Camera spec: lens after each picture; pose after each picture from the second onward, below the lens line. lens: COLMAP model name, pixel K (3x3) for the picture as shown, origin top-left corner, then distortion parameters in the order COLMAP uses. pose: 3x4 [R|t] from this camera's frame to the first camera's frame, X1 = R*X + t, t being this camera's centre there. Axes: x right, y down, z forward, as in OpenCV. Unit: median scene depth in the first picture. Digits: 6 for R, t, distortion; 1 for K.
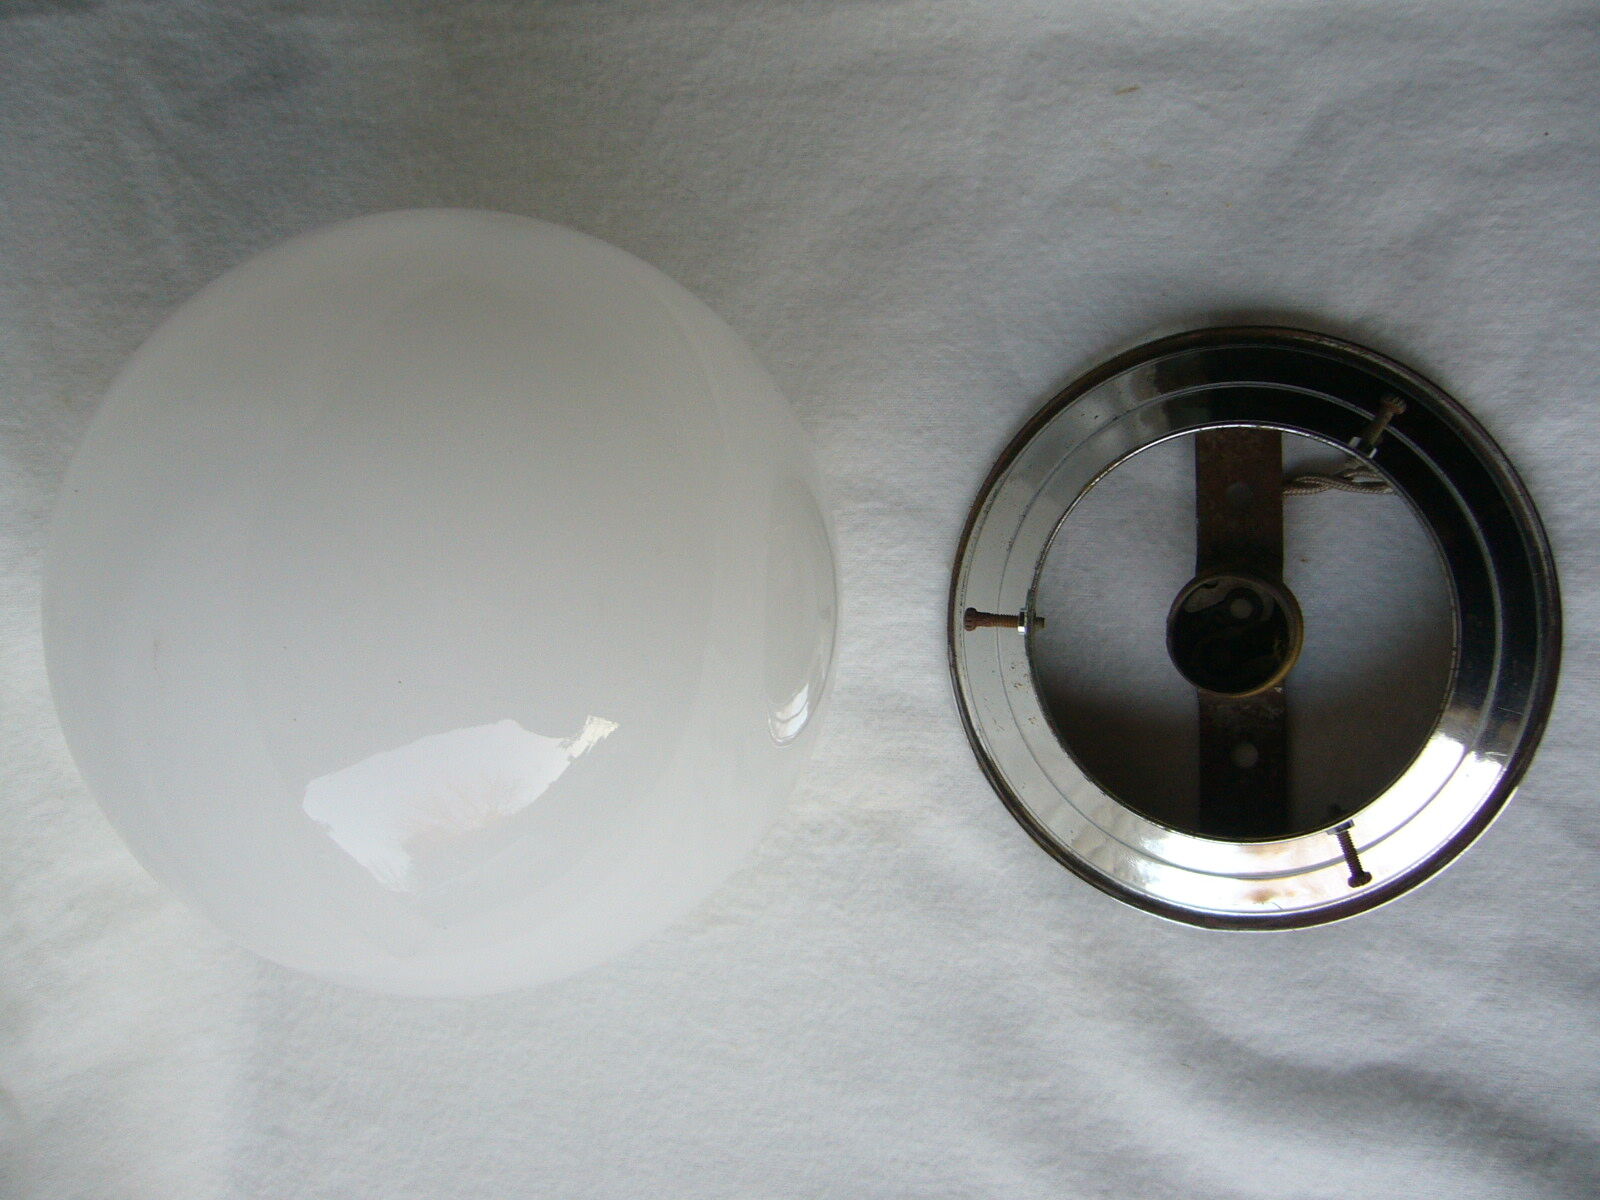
lens RADIAL K [[1735.2, 0, 804.7], [0, 1735.2, 584.3], [0, 0, 1]] dist [-0.068768, 0.000000]
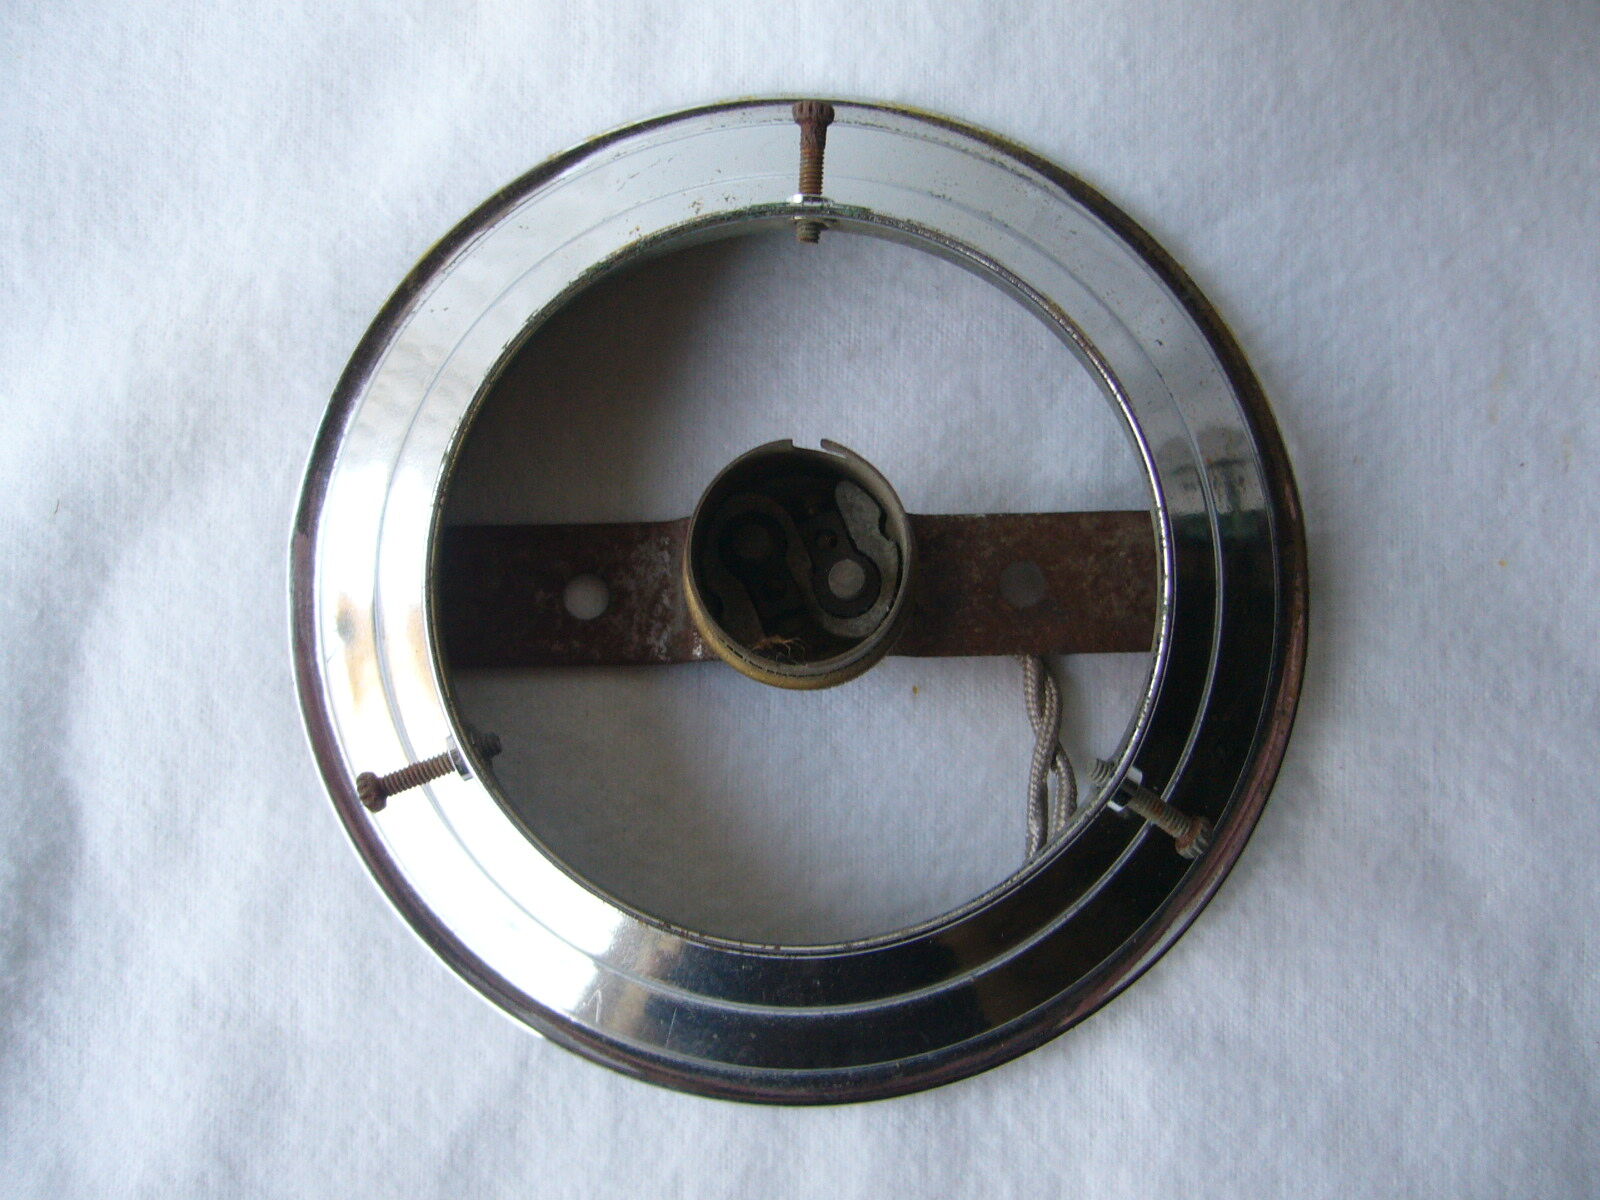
lens RADIAL K [[1735.2, 0, 803.0], [0, 1735.2, 598.8], [0, 0, 1]] dist [-0.068768, 0.000000]
pose [[0.008767, 0.974784, 0.222980, 0.125946], [-0.999945, 0.009818, -0.003601, 0.027376], [-0.005700, -0.222936, 0.974816, 0.428863]]
